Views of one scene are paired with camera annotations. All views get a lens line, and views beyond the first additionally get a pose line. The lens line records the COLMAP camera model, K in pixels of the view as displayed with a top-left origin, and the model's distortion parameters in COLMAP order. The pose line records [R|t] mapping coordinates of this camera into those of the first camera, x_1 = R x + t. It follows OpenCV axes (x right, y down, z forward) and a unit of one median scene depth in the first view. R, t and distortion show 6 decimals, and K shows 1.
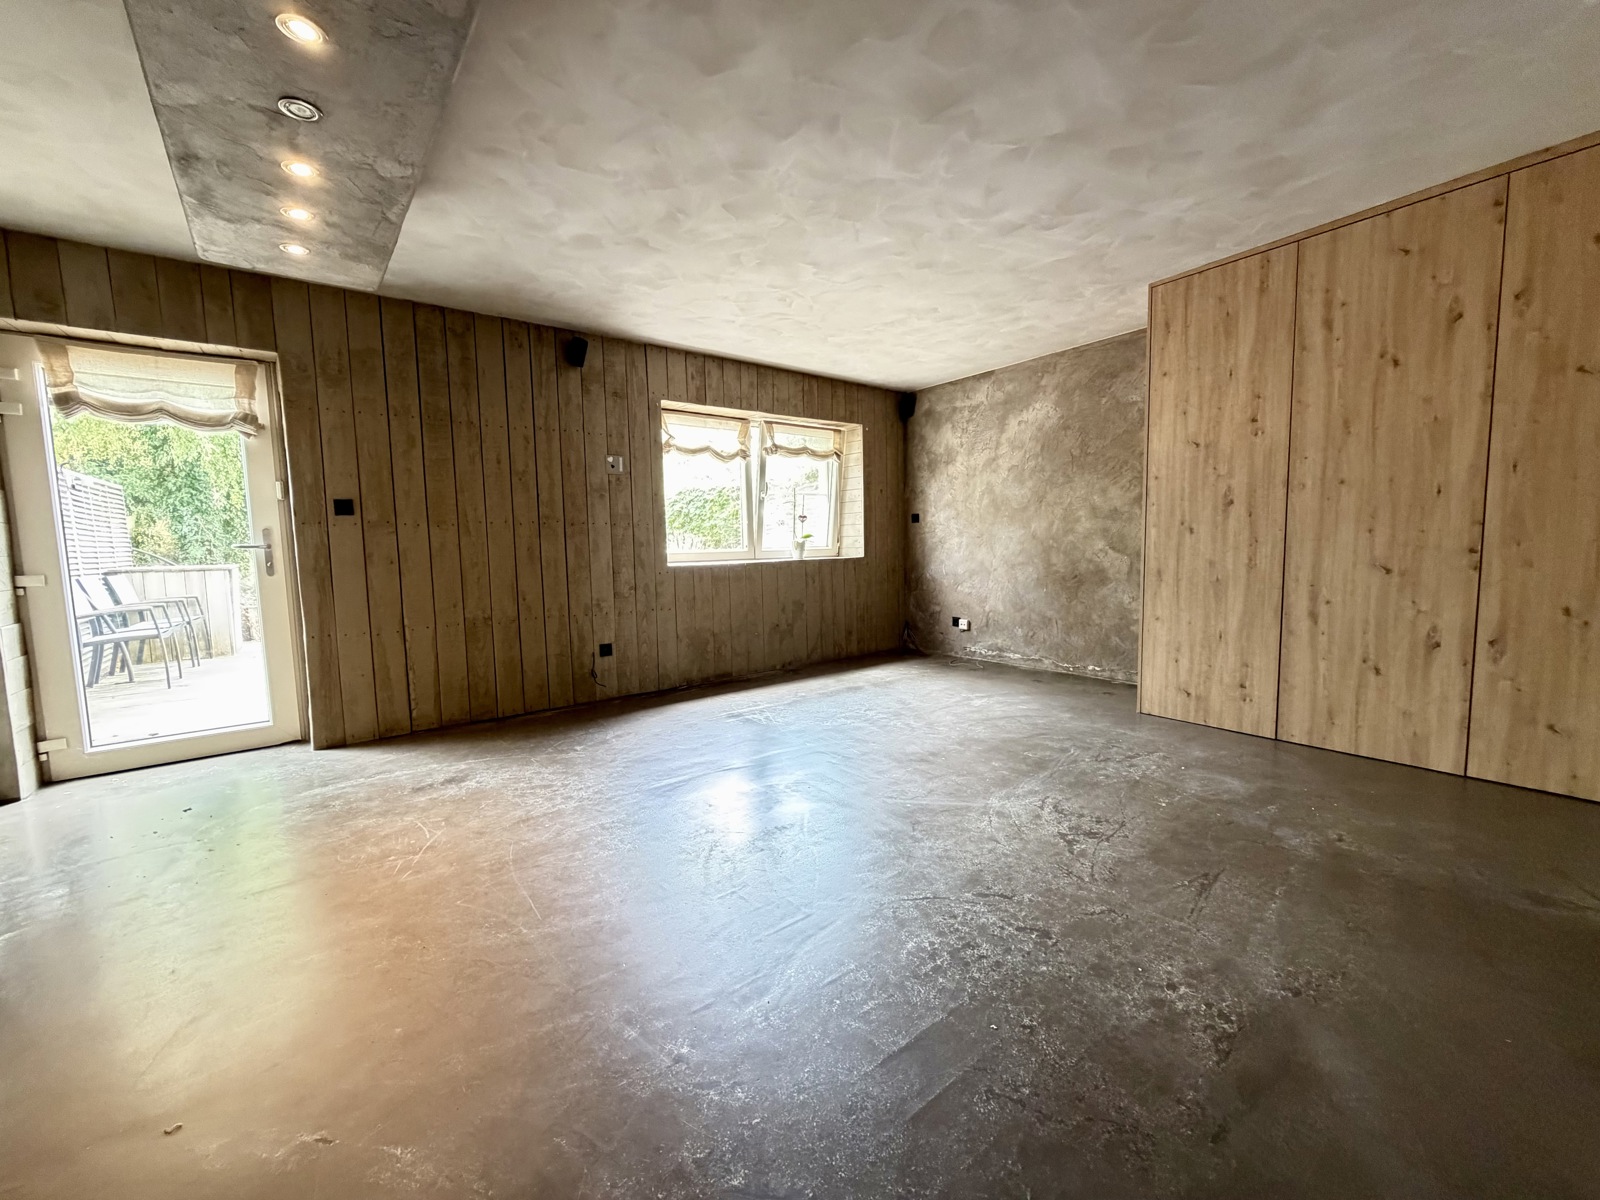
lens RADIAL K [[641.7, 0, 804.1], [0, 641.7, 602.6], [0, 0, 1]] dist [0.003073, -0.000077]
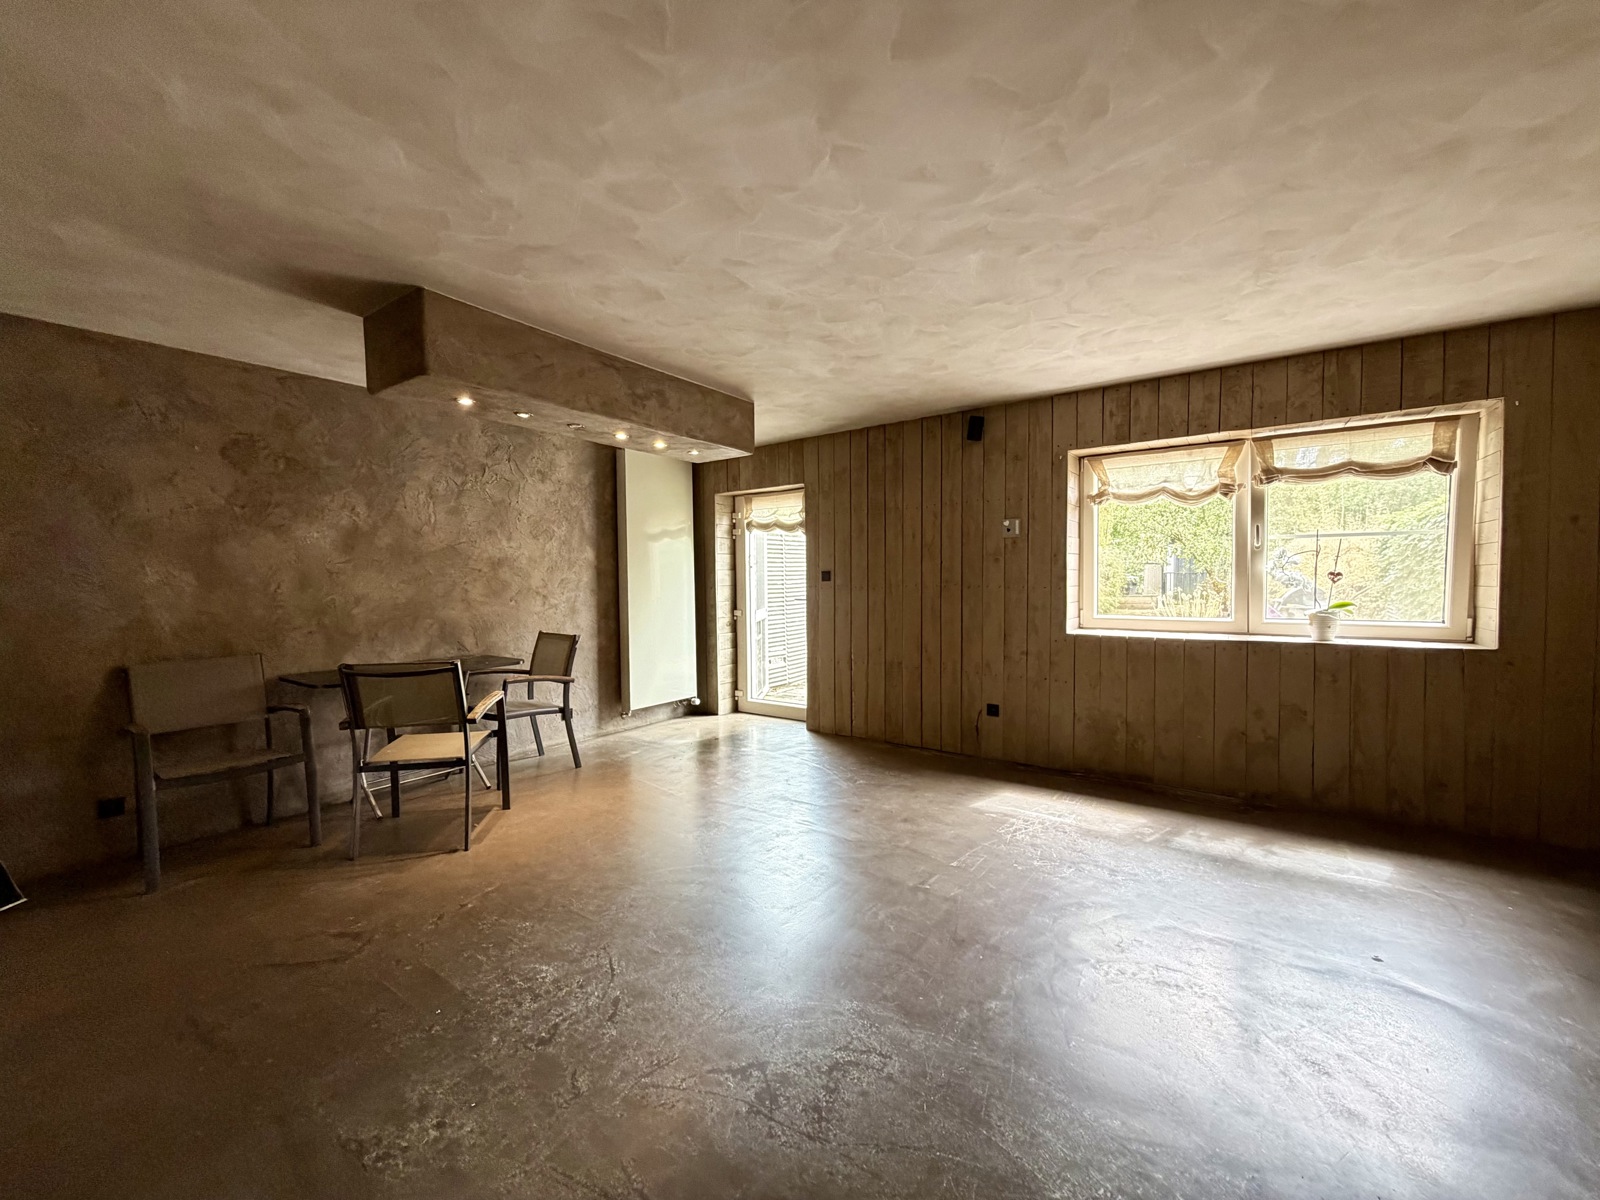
lens RADIAL K [[641.7, 0, 804.1], [0, 641.7, 602.6], [0, 0, 1]] dist [0.003073, -0.000077]
pose [[0.276982, 0.056769, -0.959197, 0.624914], [-0.084358, 0.995835, 0.034578, -0.115387], [0.957165, 0.071338, 0.280617, 0.454648]]
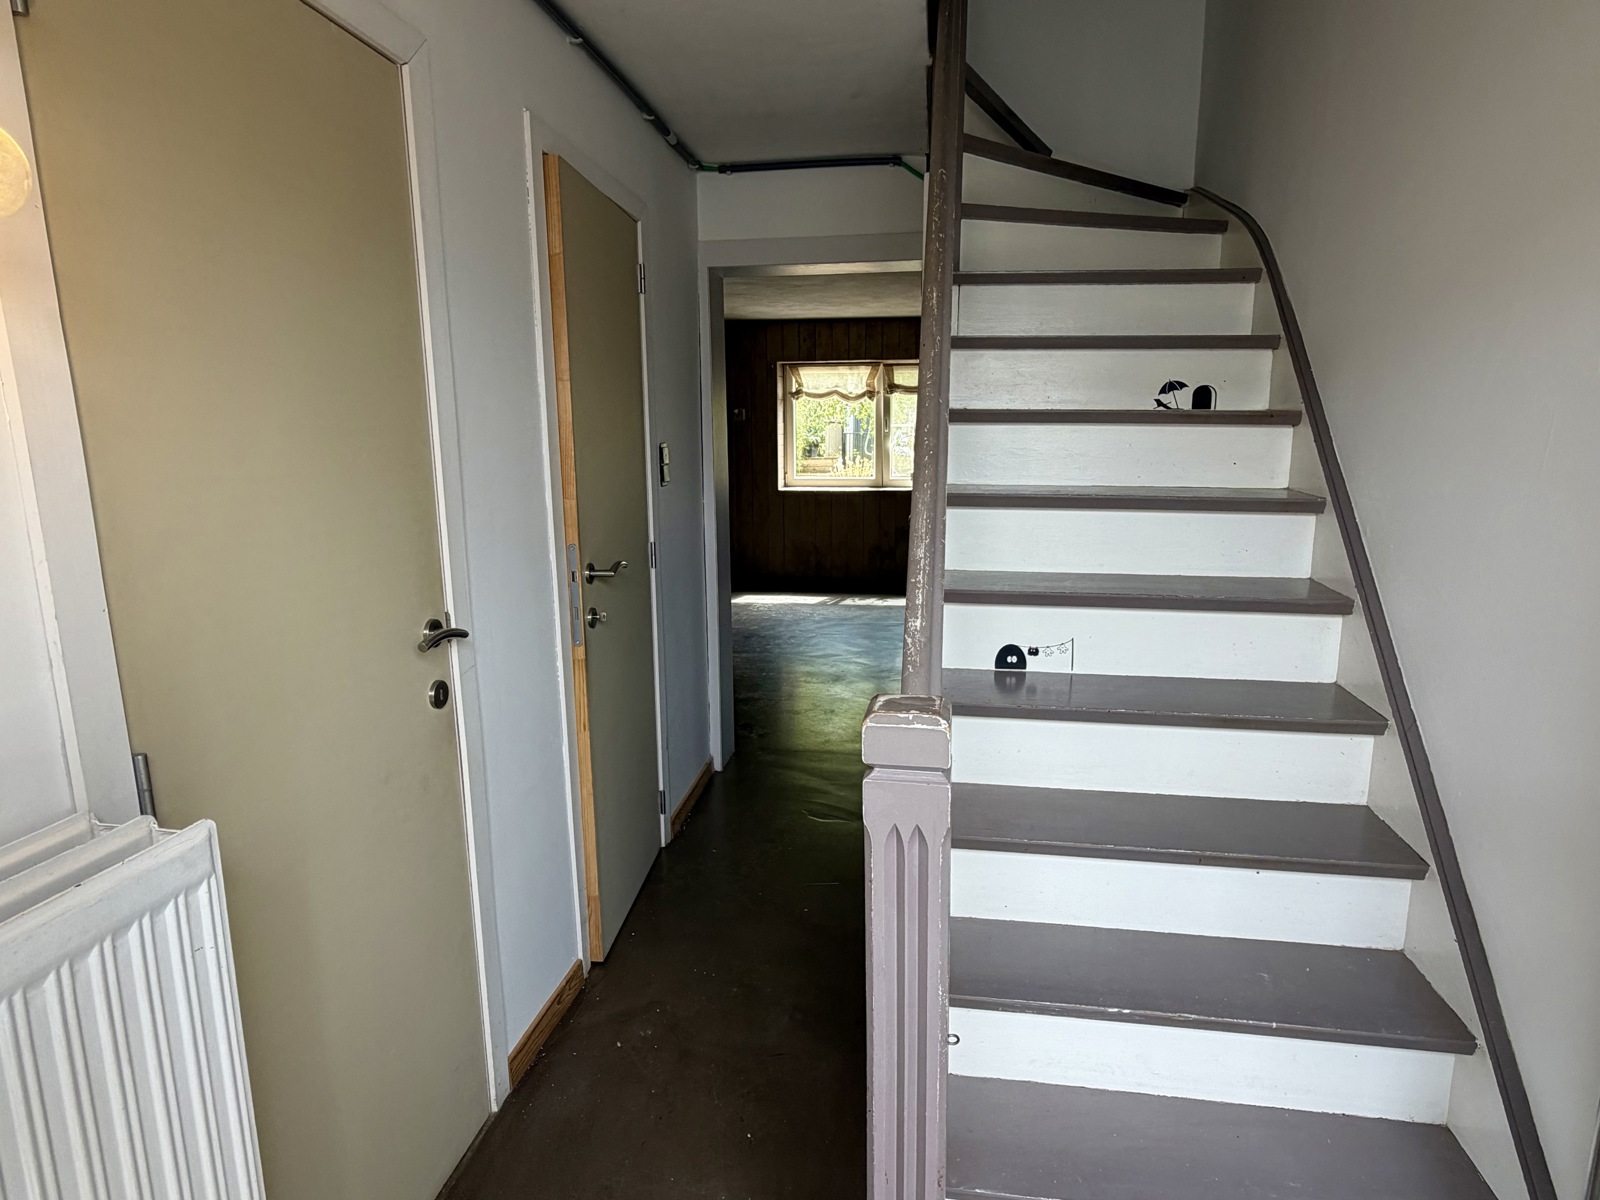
lens RADIAL K [[888.2, 0, 800.0], [0, 888.2, 600.0], [0, 0, 1]] dist [-0.002381, -0.000229]
pose [[0.673665, 0.156627, -0.722249, 1.327744], [-0.075706, 0.986768, 0.143377, -0.114191], [0.735149, -0.041910, 0.676609, -0.225881]]
